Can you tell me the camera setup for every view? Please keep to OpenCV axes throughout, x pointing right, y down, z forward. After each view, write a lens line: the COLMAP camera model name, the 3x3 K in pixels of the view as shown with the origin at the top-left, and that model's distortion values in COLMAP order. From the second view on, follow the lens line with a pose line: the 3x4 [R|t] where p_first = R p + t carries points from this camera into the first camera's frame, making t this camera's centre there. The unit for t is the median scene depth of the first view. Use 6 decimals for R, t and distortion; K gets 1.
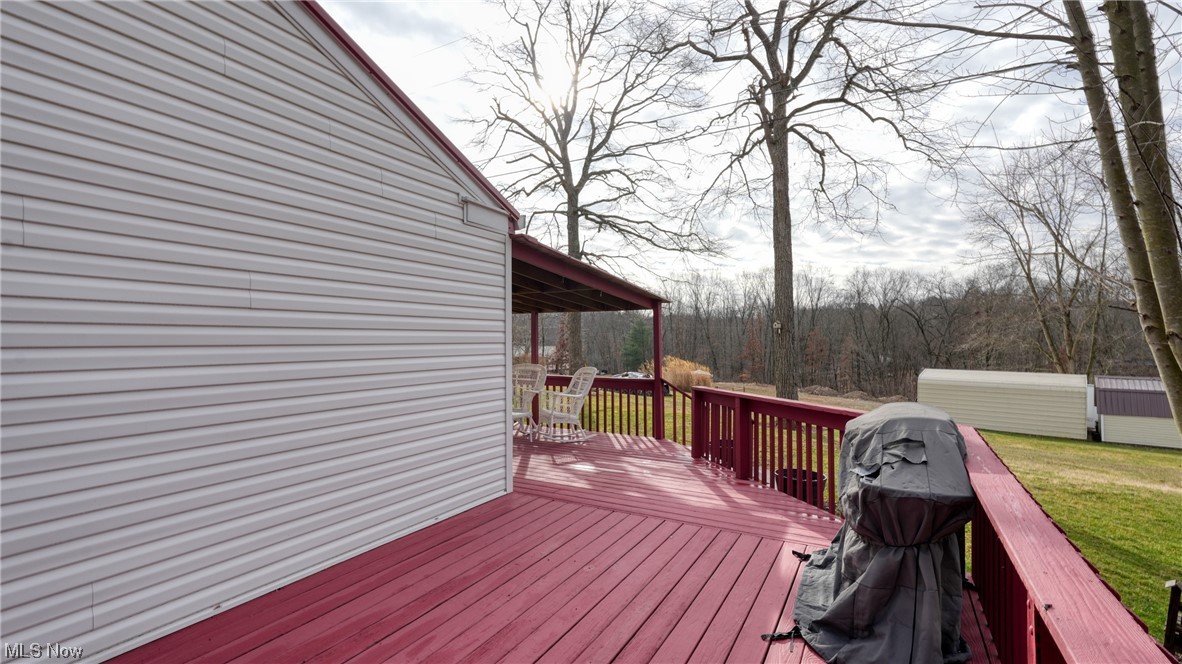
lens RADIAL K [[522.9, 0, 593.3], [0, 522.9, 335.6], [0, 0, 1]] dist [-0.003160, 0.002112]
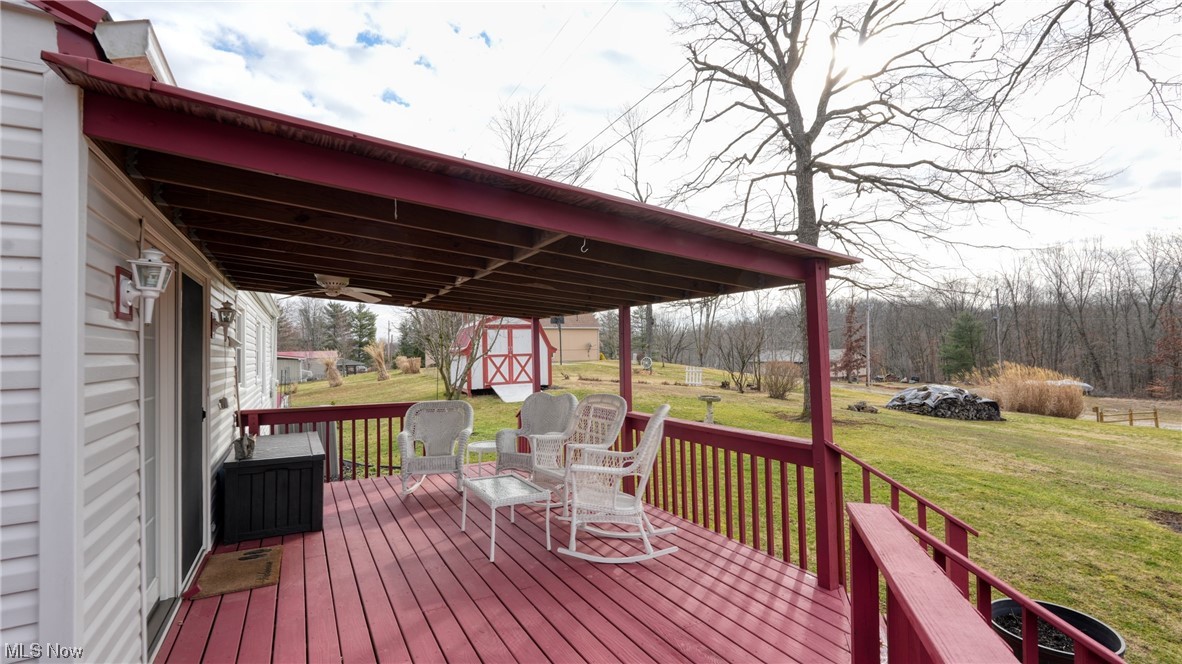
lens RADIAL K [[522.9, 0, 589.4], [0, 522.9, 330.4], [0, 0, 1]] dist [-0.003160, 0.002112]
pose [[0.854519, -0.034453, -0.518277, 0.074546], [0.025252, 0.999373, -0.024800, -0.001319], [0.518807, 0.008104, 0.854853, 0.221112]]
